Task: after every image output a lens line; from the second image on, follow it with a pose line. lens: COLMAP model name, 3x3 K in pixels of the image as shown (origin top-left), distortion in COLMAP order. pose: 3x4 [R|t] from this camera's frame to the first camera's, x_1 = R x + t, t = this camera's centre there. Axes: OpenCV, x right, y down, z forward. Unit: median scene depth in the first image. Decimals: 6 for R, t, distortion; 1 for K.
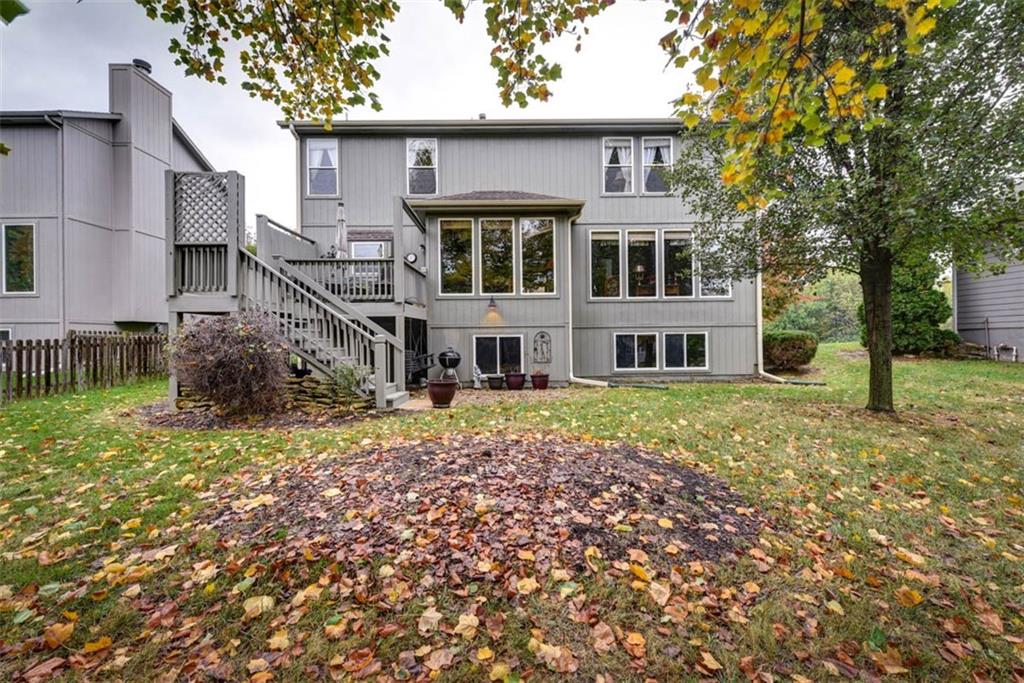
lens RADIAL K [[401.2, 0, 511.7], [0, 401.2, 338.9], [0, 0, 1]] dist [0.002197, 0.000083]
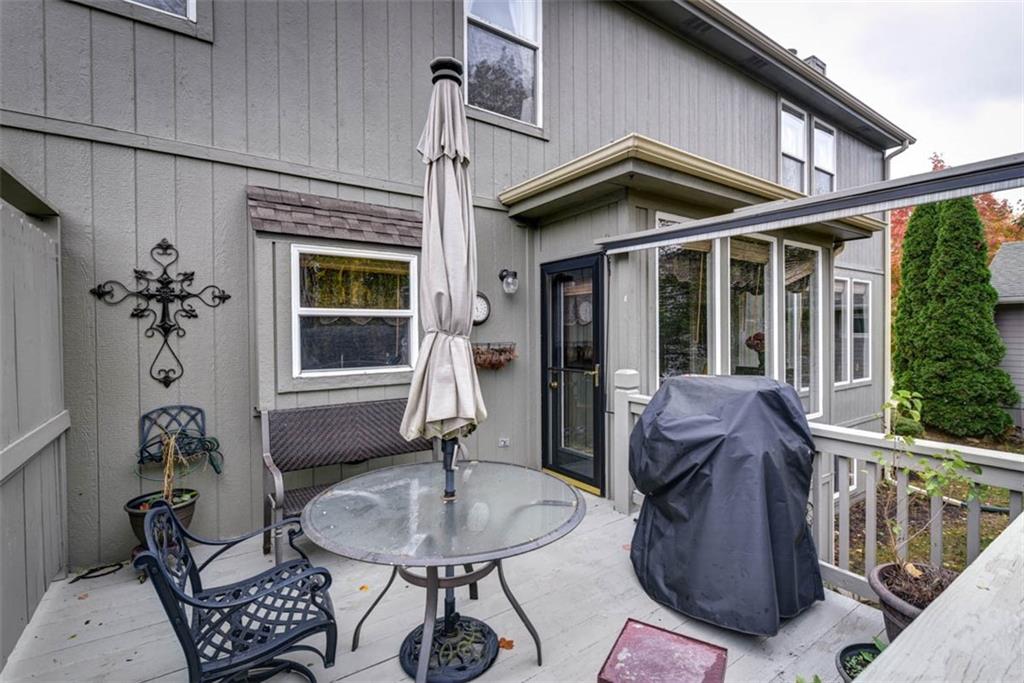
lens RADIAL K [[475.4, 0, 512.0], [0, 475.4, 341.5], [0, 0, 1]] dist [-0.003664, -0.000407]
pose [[0.822187, -0.007839, 0.569164, -0.488517], [-0.001552, 0.999871, 0.016014, -0.202129], [-0.569216, -0.014050, 0.822068, 0.749927]]
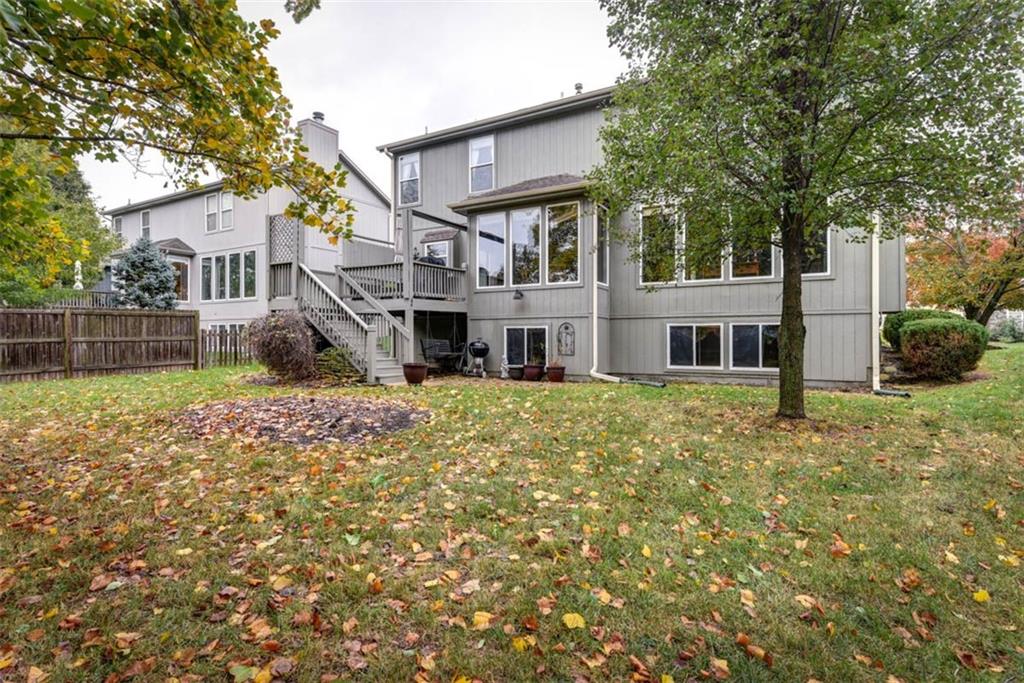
lens RADIAL K [[506.6, 0, 512.0], [0, 506.6, 341.5], [0, 0, 1]] dist [0.001271, -0.000117]
pose [[0.861784, 0.012948, -0.507110, 0.571202], [-0.006888, 0.999881, 0.013826, 0.010937], [0.507229, -0.008422, 0.861770, -0.103616]]
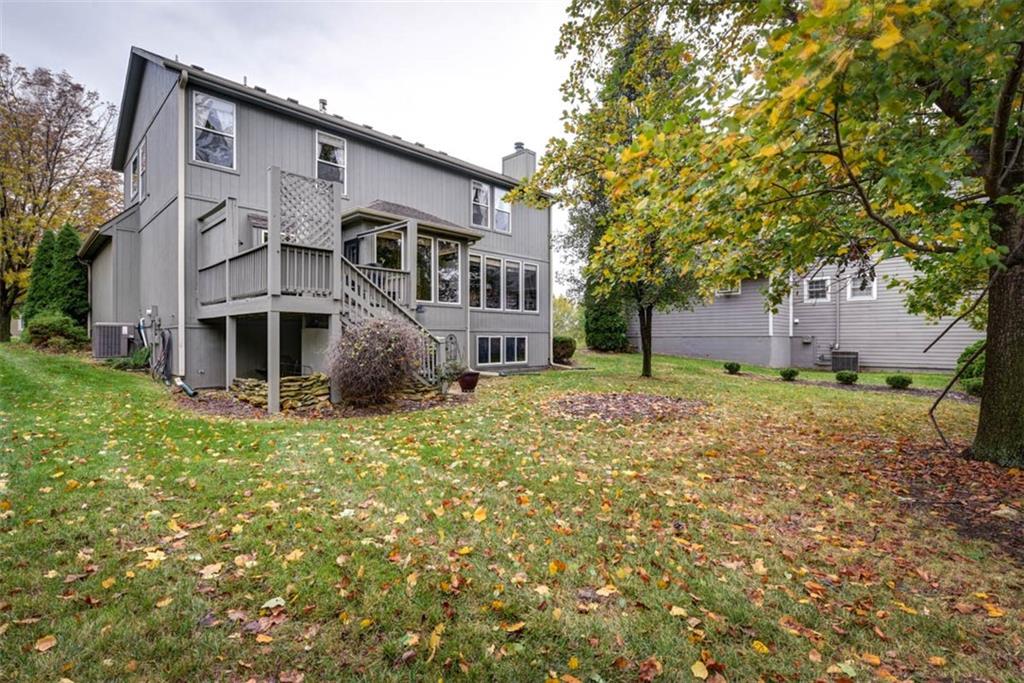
lens RADIAL K [[475.4, 0, 512.0], [0, 475.4, 341.5], [0, 0, 1]] dist [-0.003664, -0.000407]
pose [[0.698349, 0.005226, 0.715738, -0.824753], [-0.009066, 0.999958, 0.001546, -0.000274], [-0.715700, -0.007569, 0.698367, -0.143719]]
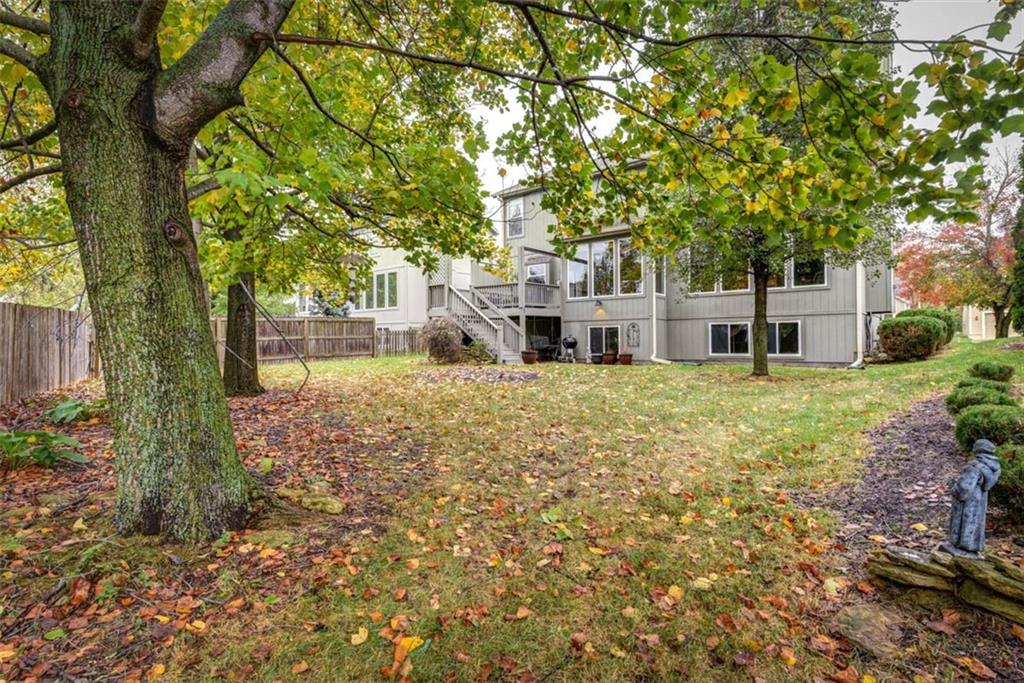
lens RADIAL K [[506.6, 0, 512.0], [0, 506.6, 341.5], [0, 0, 1]] dist [0.001271, -0.000117]
pose [[0.771918, 0.004910, -0.635704, 0.826631], [-0.000238, 0.999972, 0.007435, 0.030946], [0.635722, -0.005588, 0.771897, -0.549431]]
